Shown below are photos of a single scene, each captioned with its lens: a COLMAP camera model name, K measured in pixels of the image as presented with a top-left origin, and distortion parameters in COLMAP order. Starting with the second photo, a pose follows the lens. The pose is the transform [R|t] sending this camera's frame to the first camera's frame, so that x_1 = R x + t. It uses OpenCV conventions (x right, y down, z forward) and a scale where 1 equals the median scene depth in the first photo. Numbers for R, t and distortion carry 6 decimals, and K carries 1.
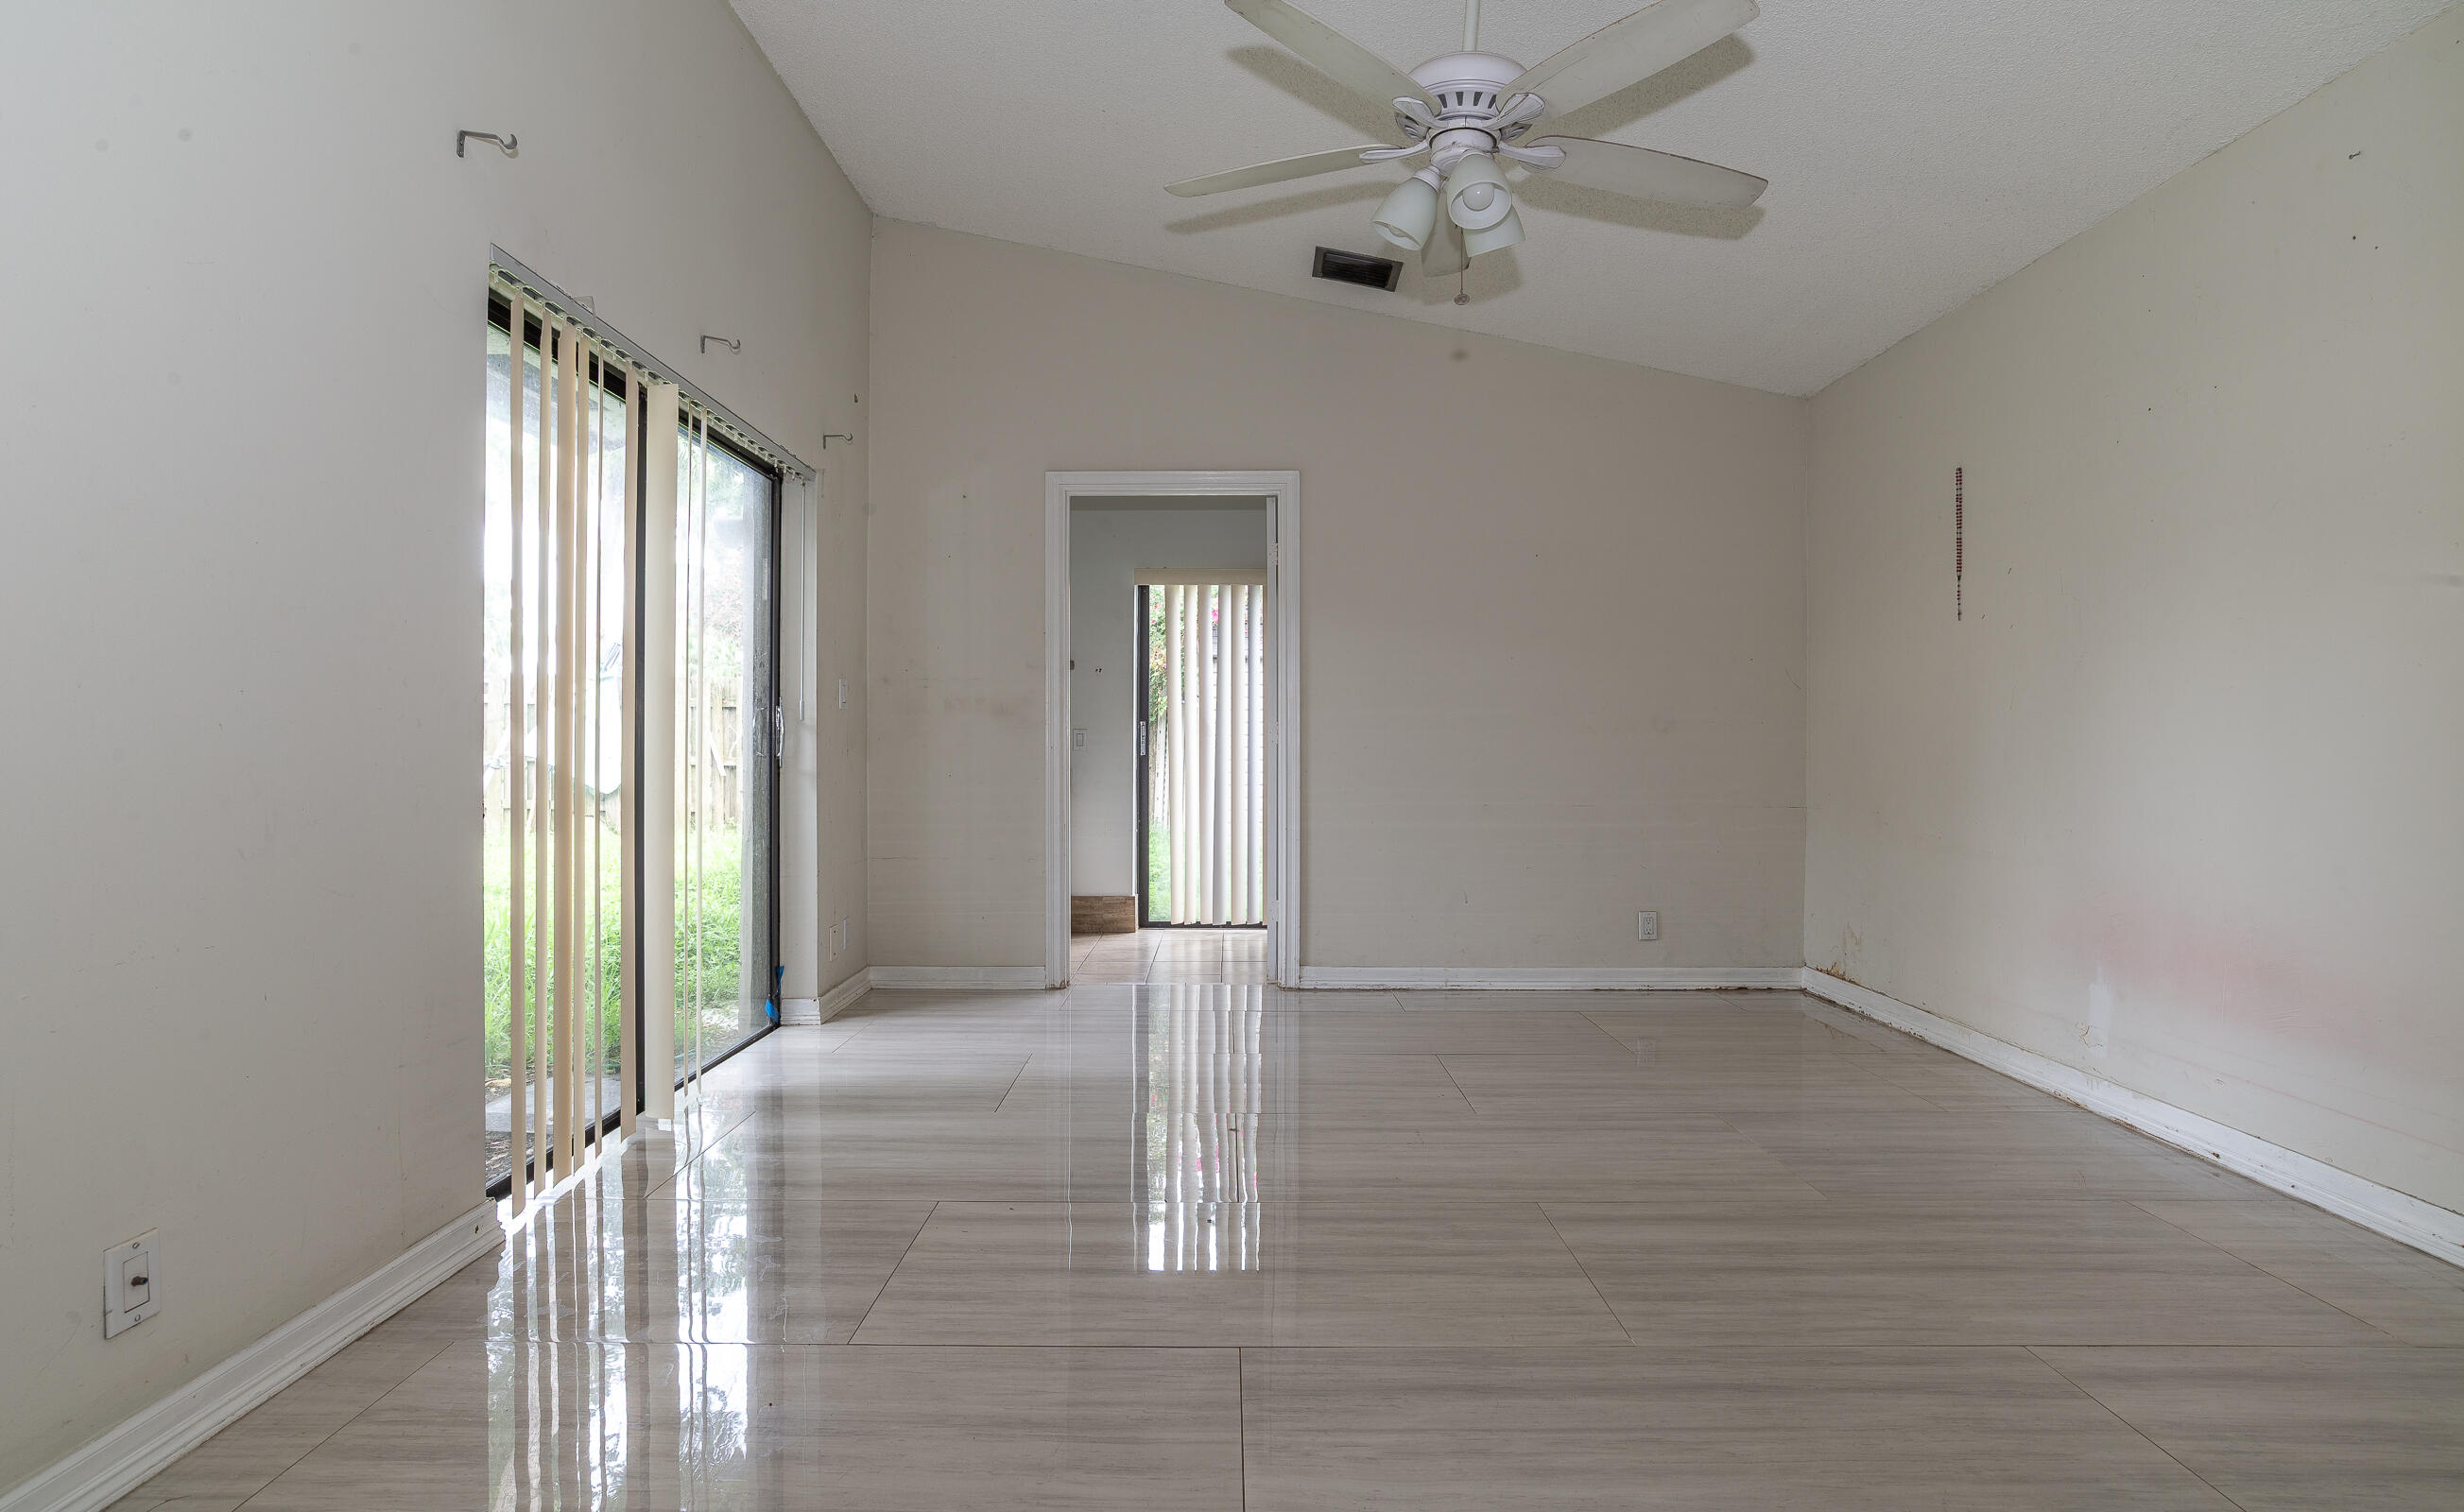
lens RADIAL K [[1216.7, 0, 1234.9], [0, 1216.7, 804.3], [0, 0, 1]] dist [-0.047666, 0.029925]
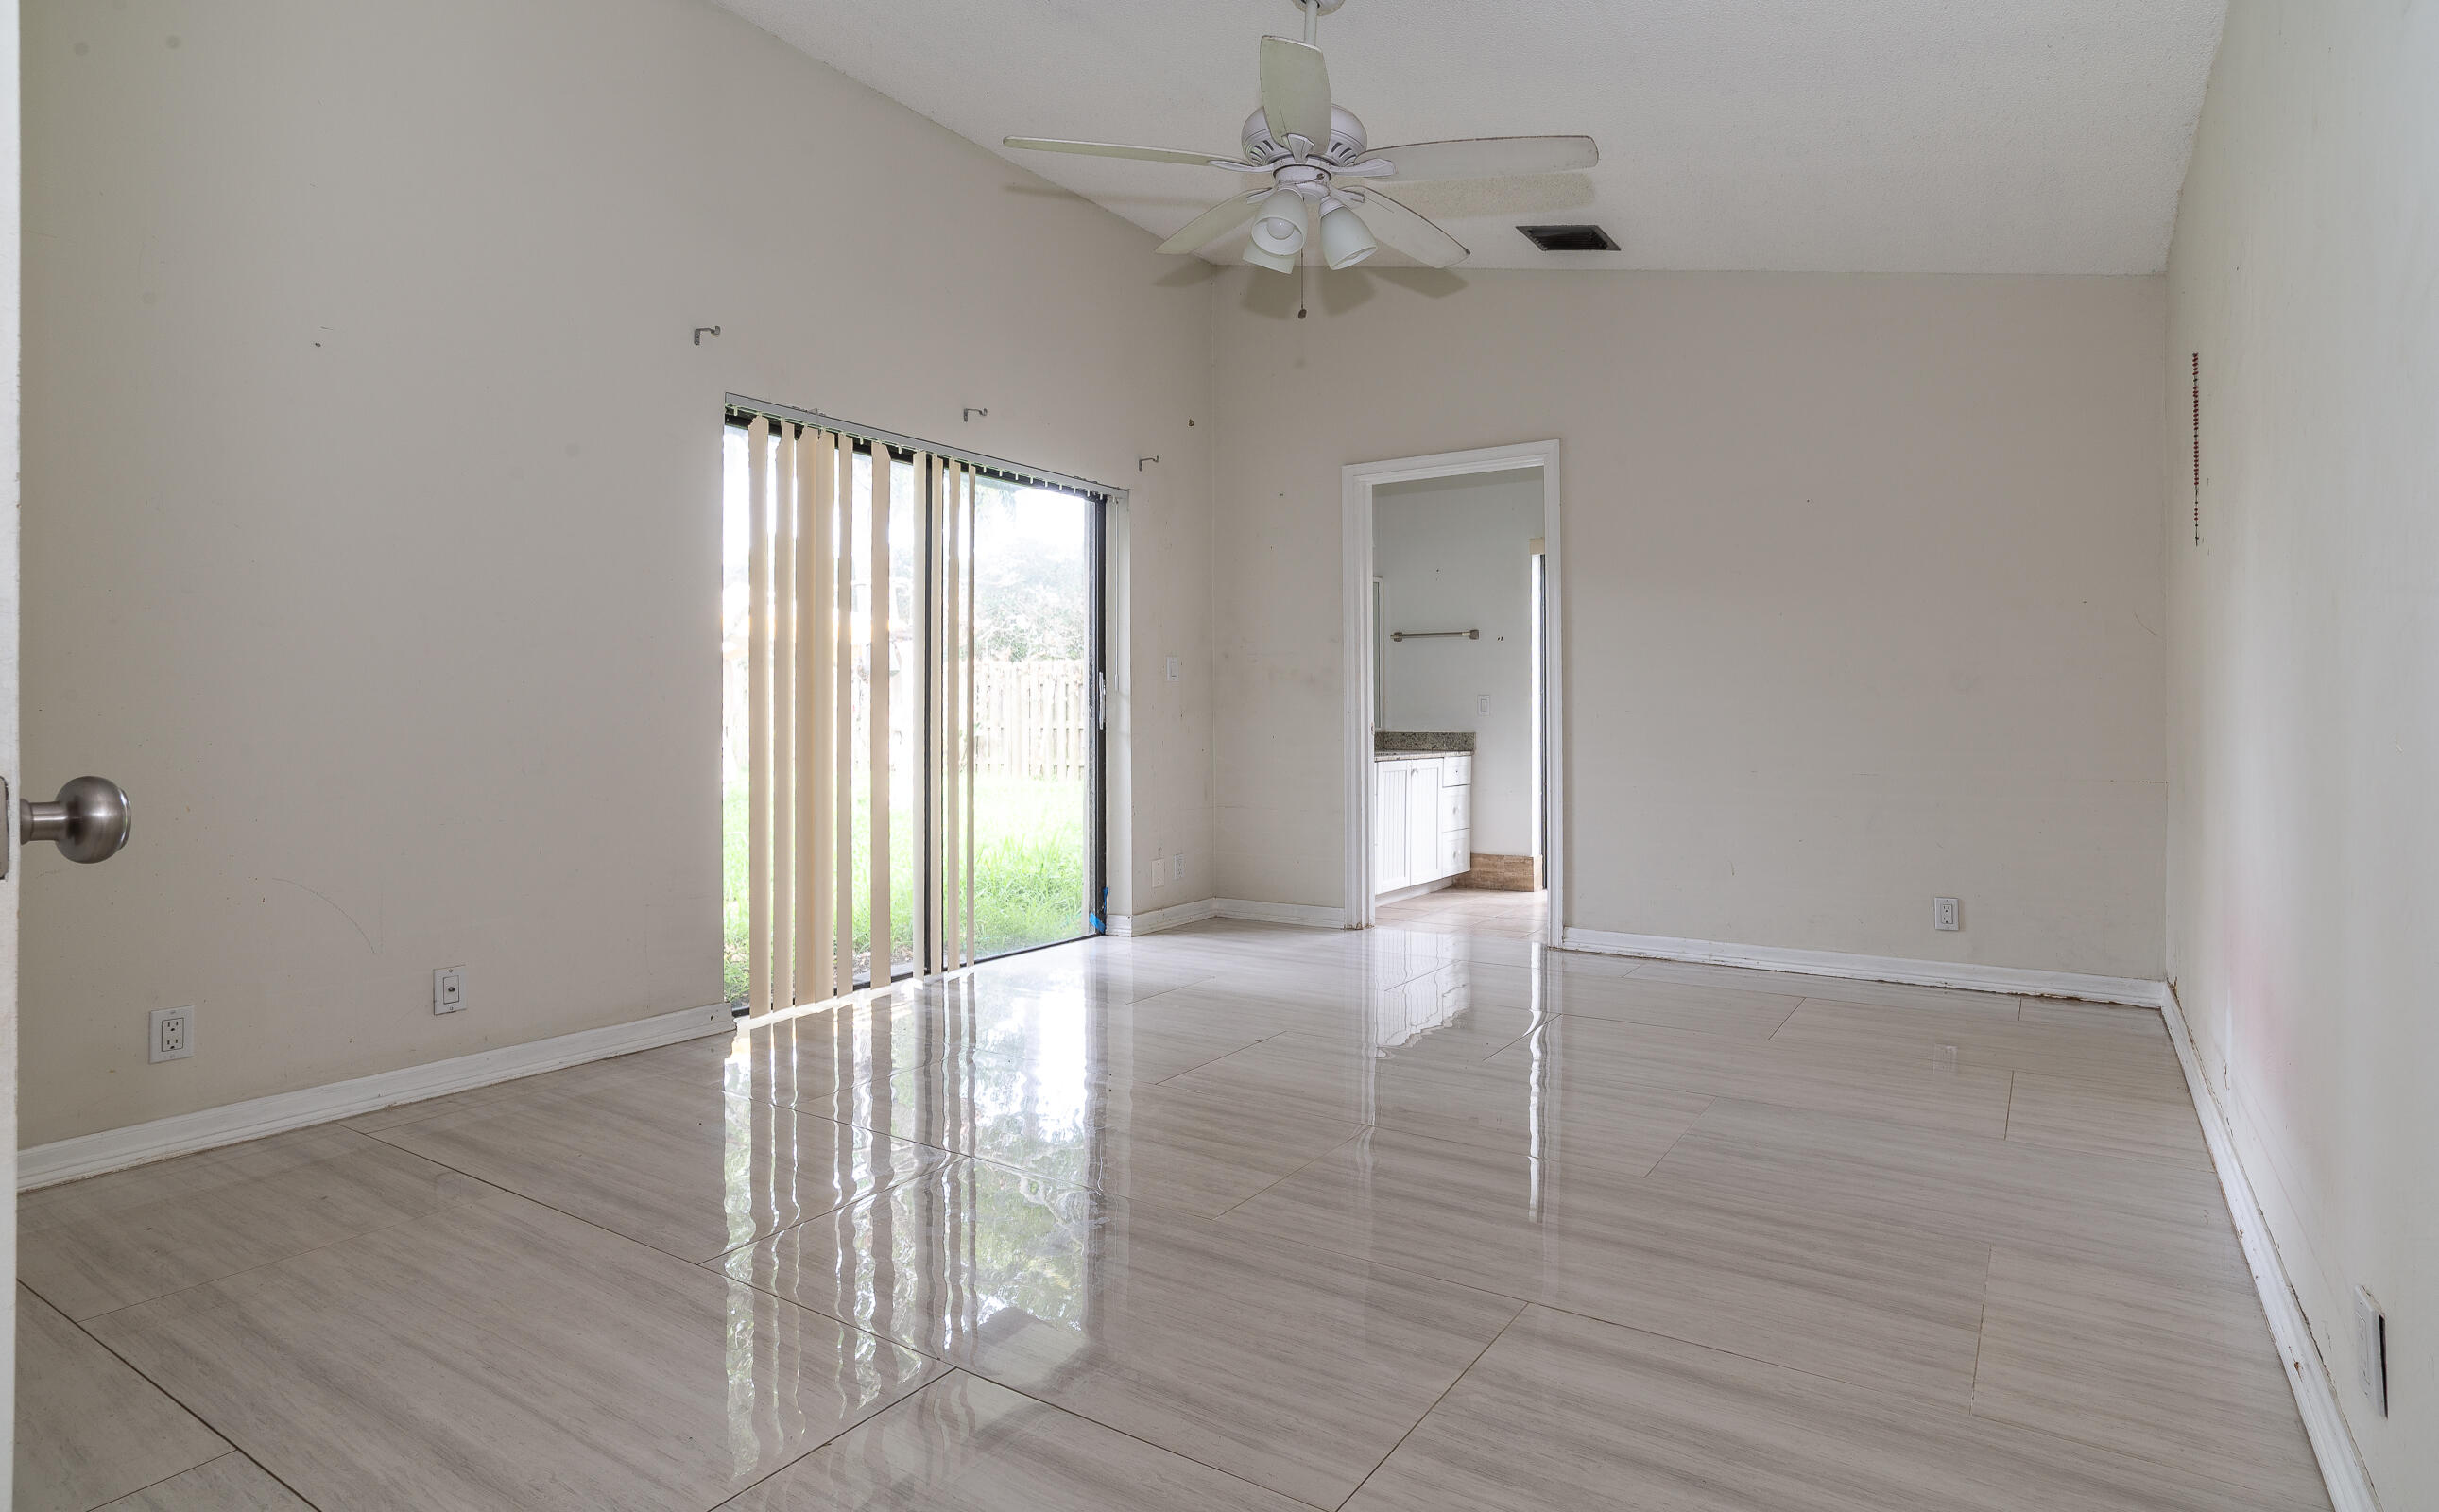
lens RADIAL K [[1251.3, 0, 1314.8], [0, 1251.3, 749.9], [0, 0, 1]] dist [-0.032731, 0.019126]
pose [[0.852124, 0.008972, -0.523263, 0.426195], [-0.018245, 0.999755, -0.012569, 0.002753], [0.523022, 0.020257, 0.852078, 0.003631]]
